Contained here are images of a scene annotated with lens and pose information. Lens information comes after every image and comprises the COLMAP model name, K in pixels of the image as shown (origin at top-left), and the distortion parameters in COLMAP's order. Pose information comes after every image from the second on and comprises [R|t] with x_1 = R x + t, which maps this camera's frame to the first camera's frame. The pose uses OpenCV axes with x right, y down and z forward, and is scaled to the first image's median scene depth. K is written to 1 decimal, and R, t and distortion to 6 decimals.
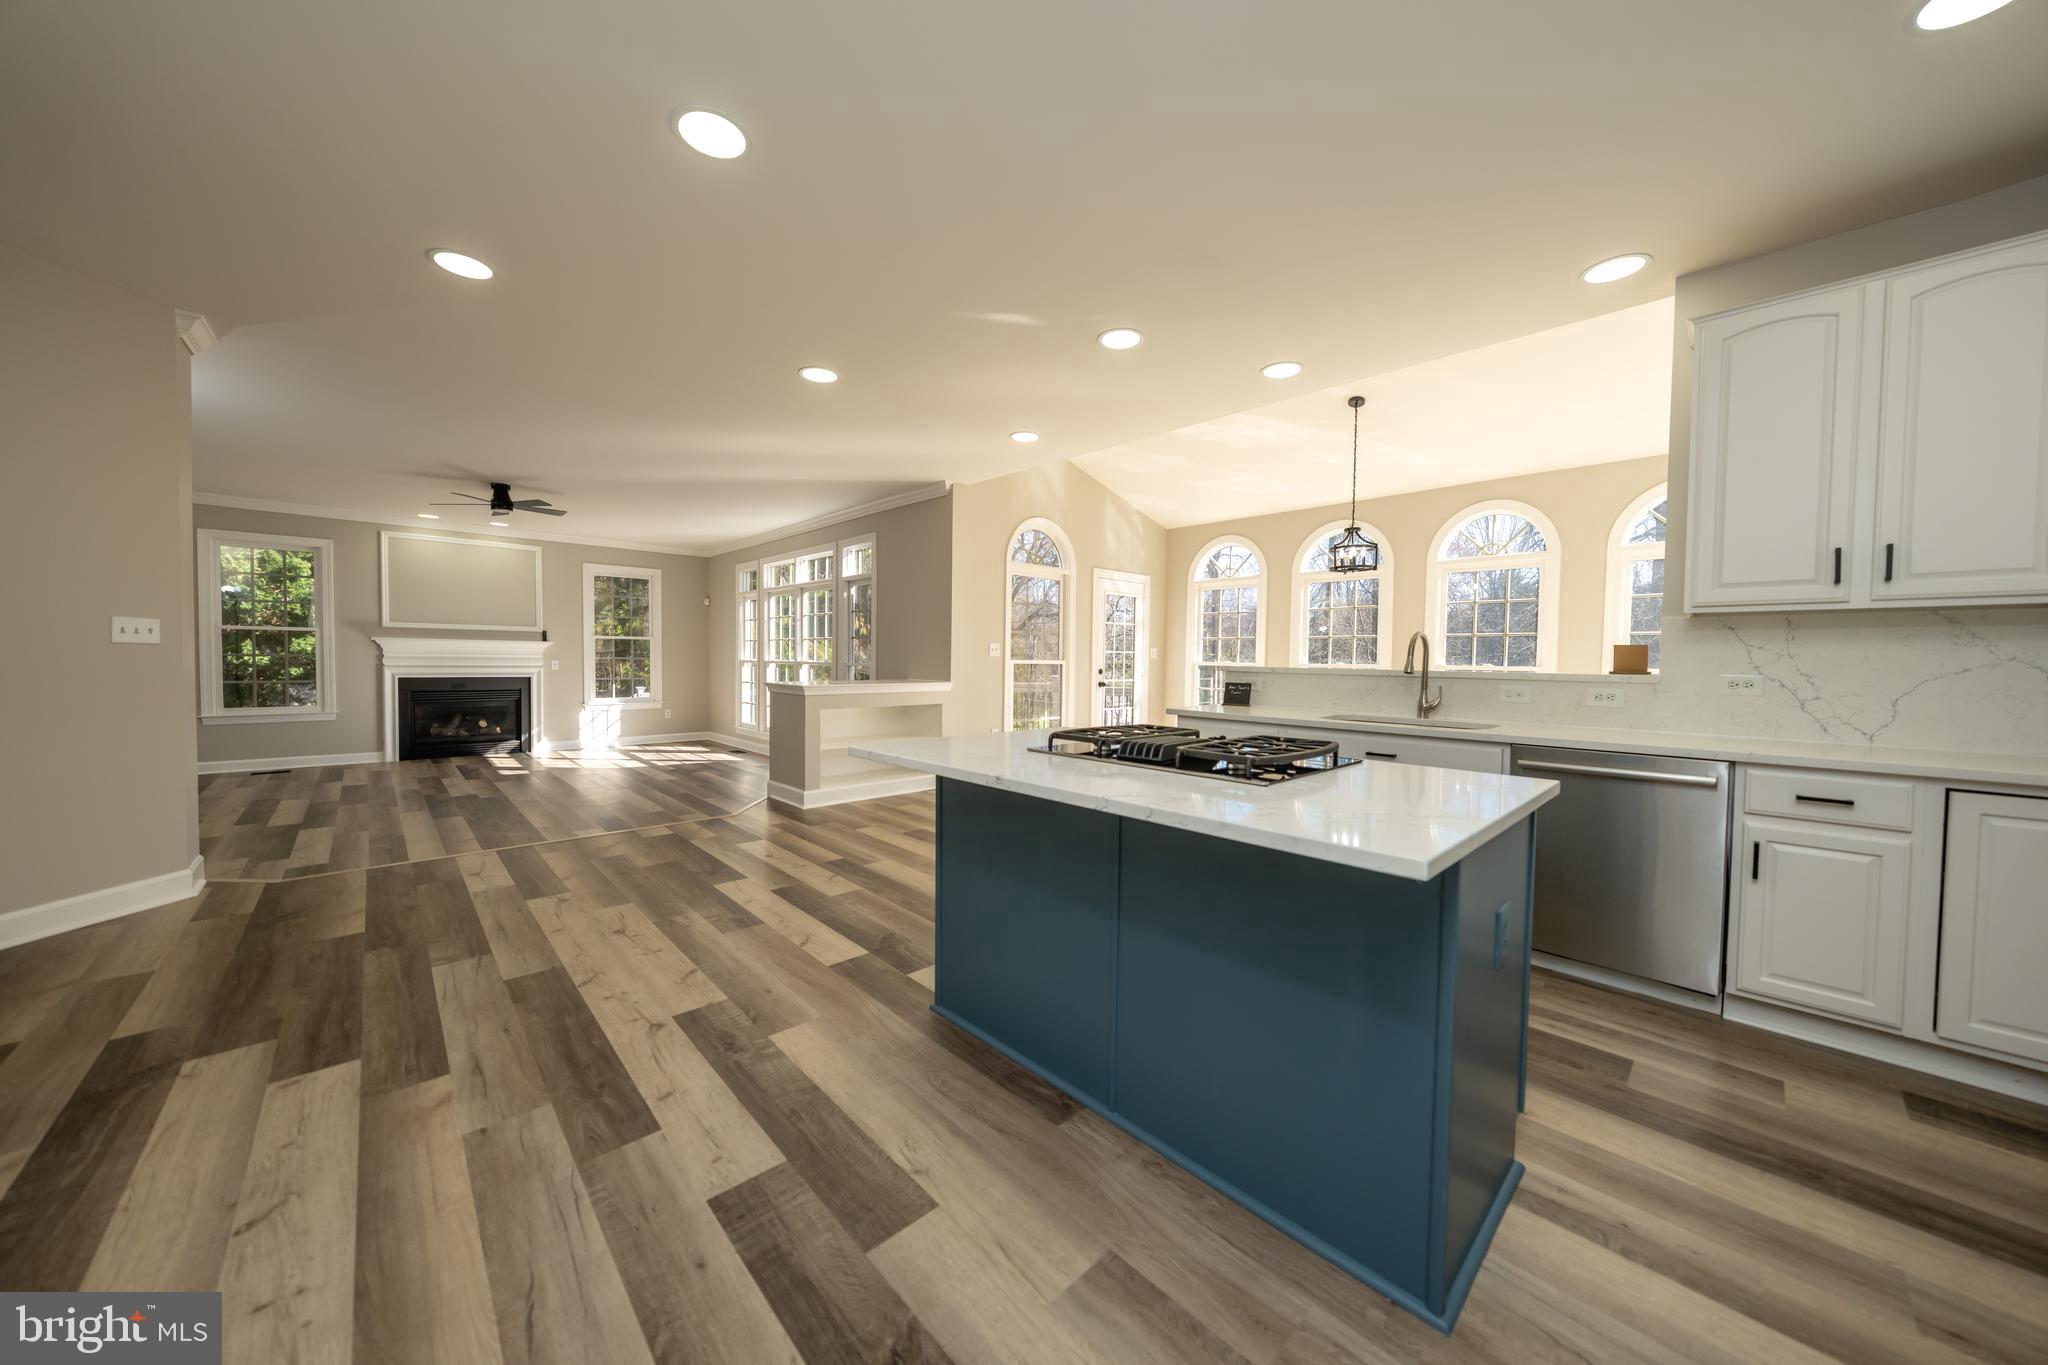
lens RADIAL K [[690.7, 0, 1028.9], [0, 690.7, 679.6], [0, 0, 1]] dist [-0.005438, 0.001160]
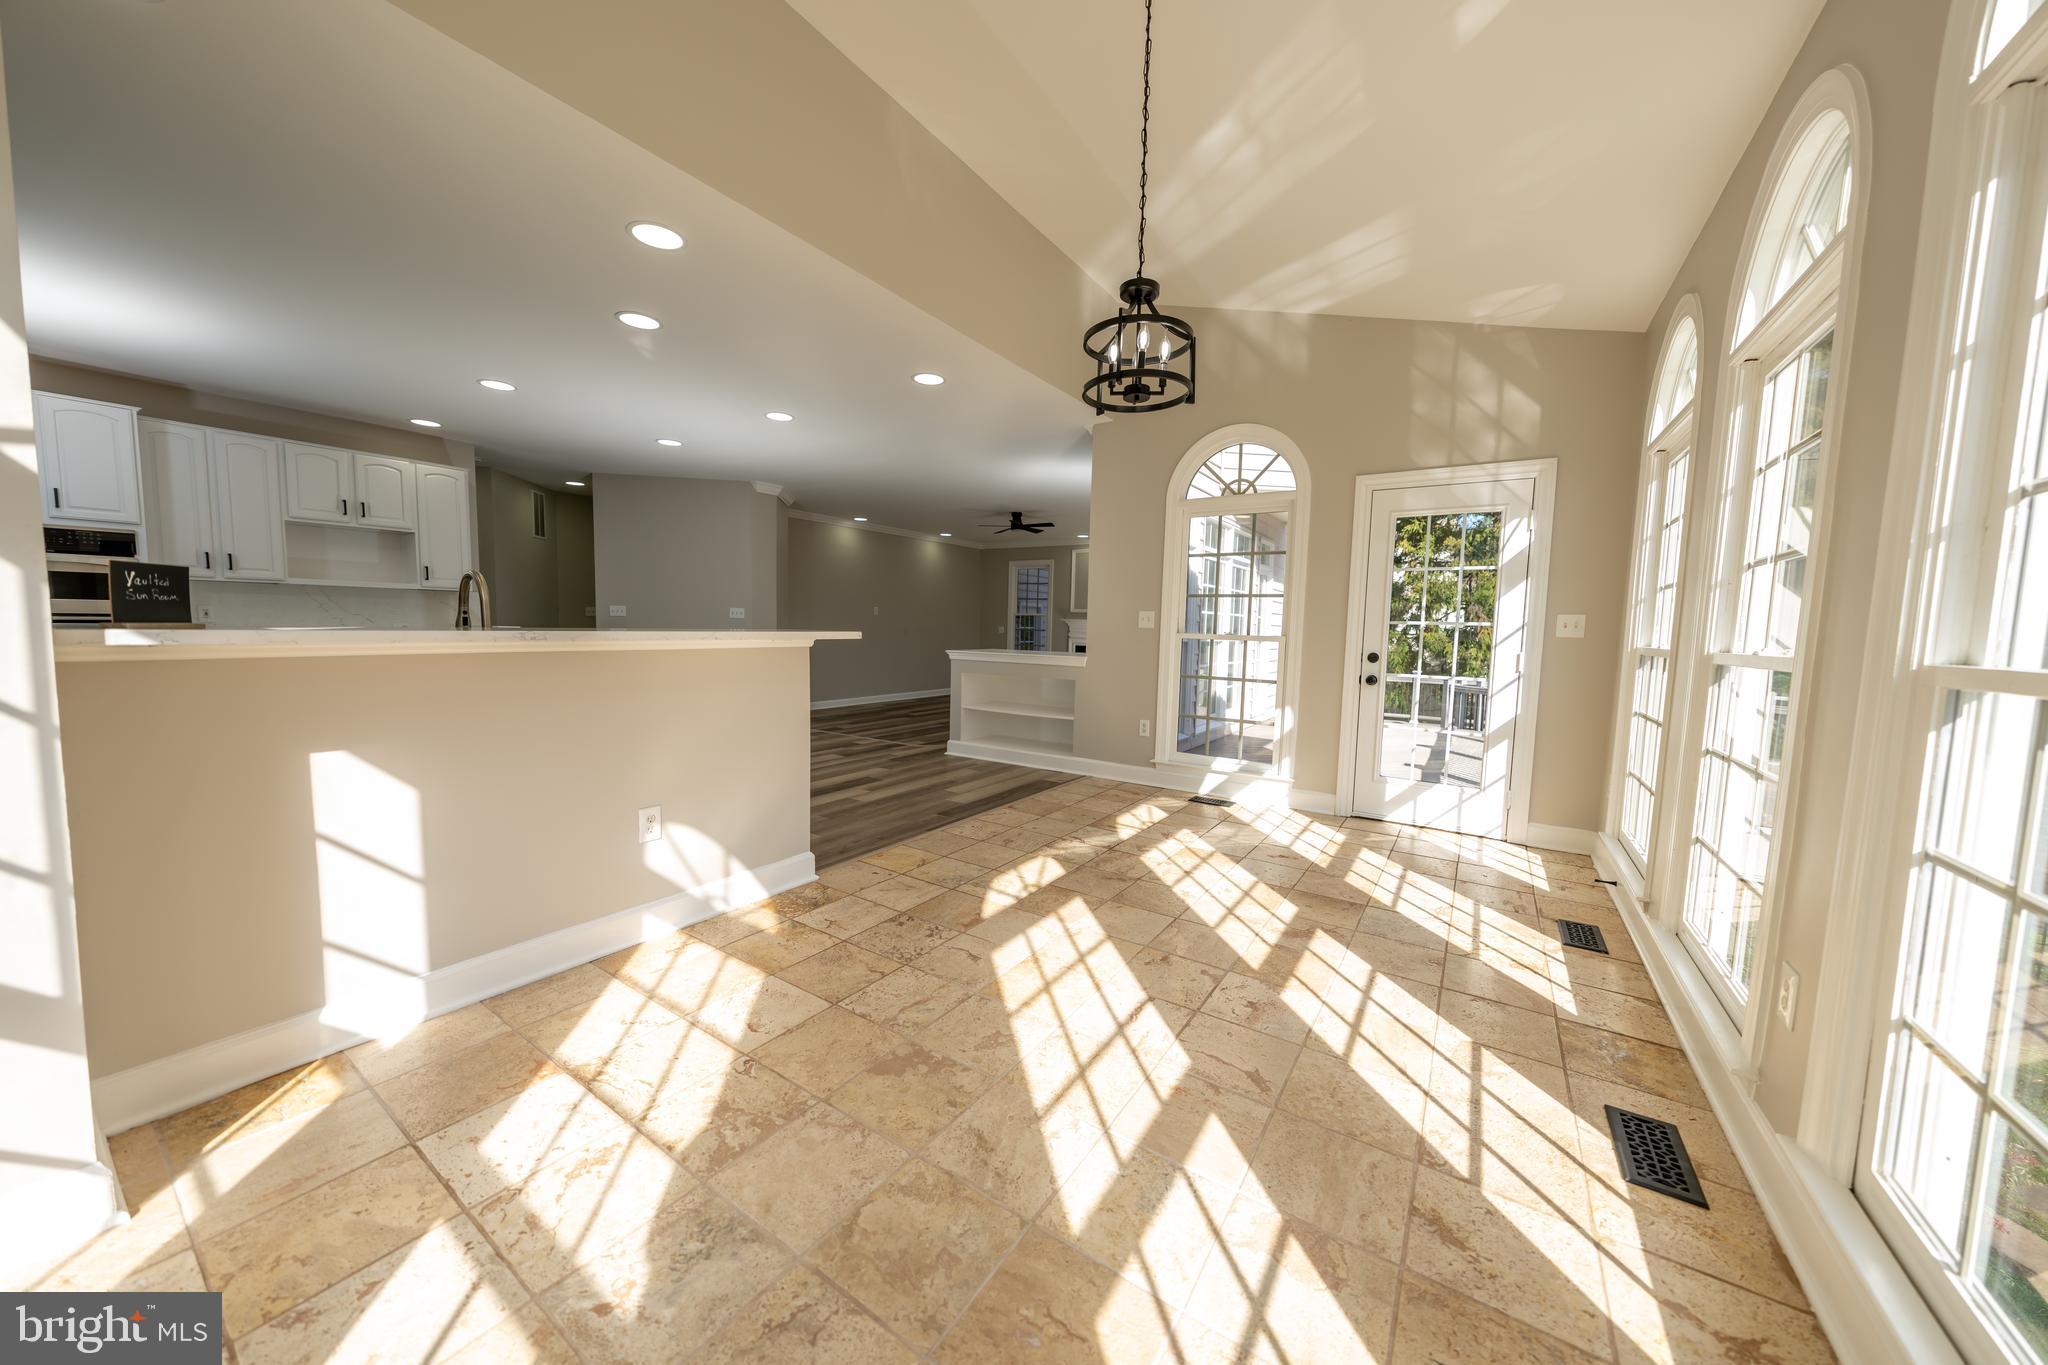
lens RADIAL K [[691.9, 0, 1028.5], [0, 691.9, 679.8], [0, 0, 1]] dist [-0.005703, 0.001321]
pose [[0.222293, 0.067598, -0.972634, 1.713122], [-0.051564, 0.997013, 0.057508, -0.034762], [0.973615, 0.037369, 0.225115, 1.732264]]
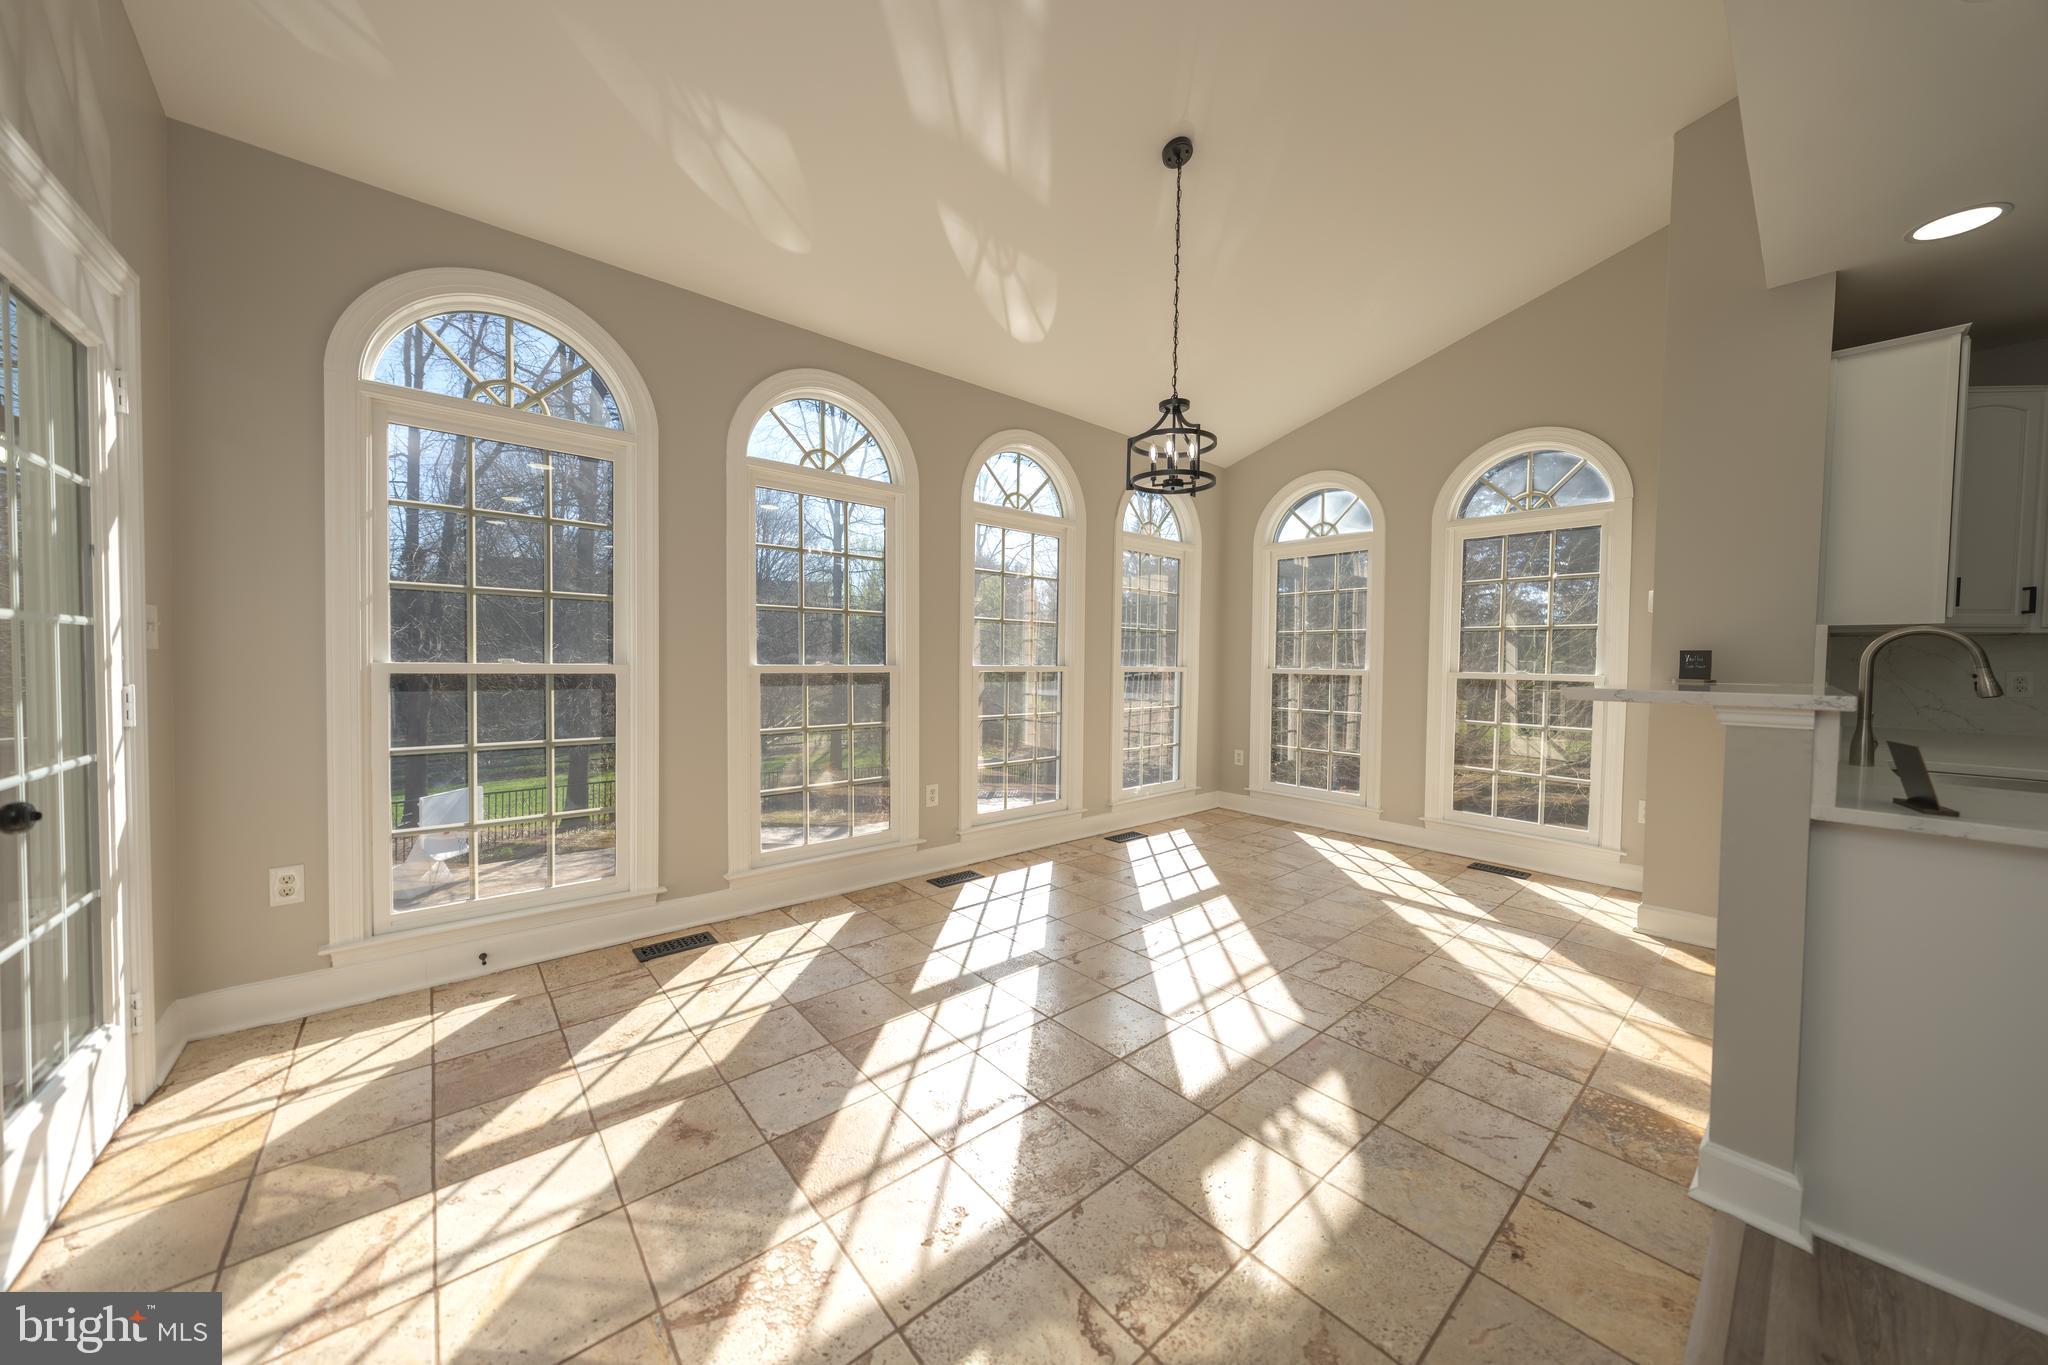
lens RADIAL K [[691.9, 0, 1028.5], [0, 691.9, 679.8], [0, 0, 1]] dist [-0.005703, 0.001321]
pose [[0.049648, -0.040841, 0.997931, -0.105201], [0.016840, 0.999056, 0.040049, -0.075127], [-0.998625, 0.014817, 0.050289, 2.201292]]
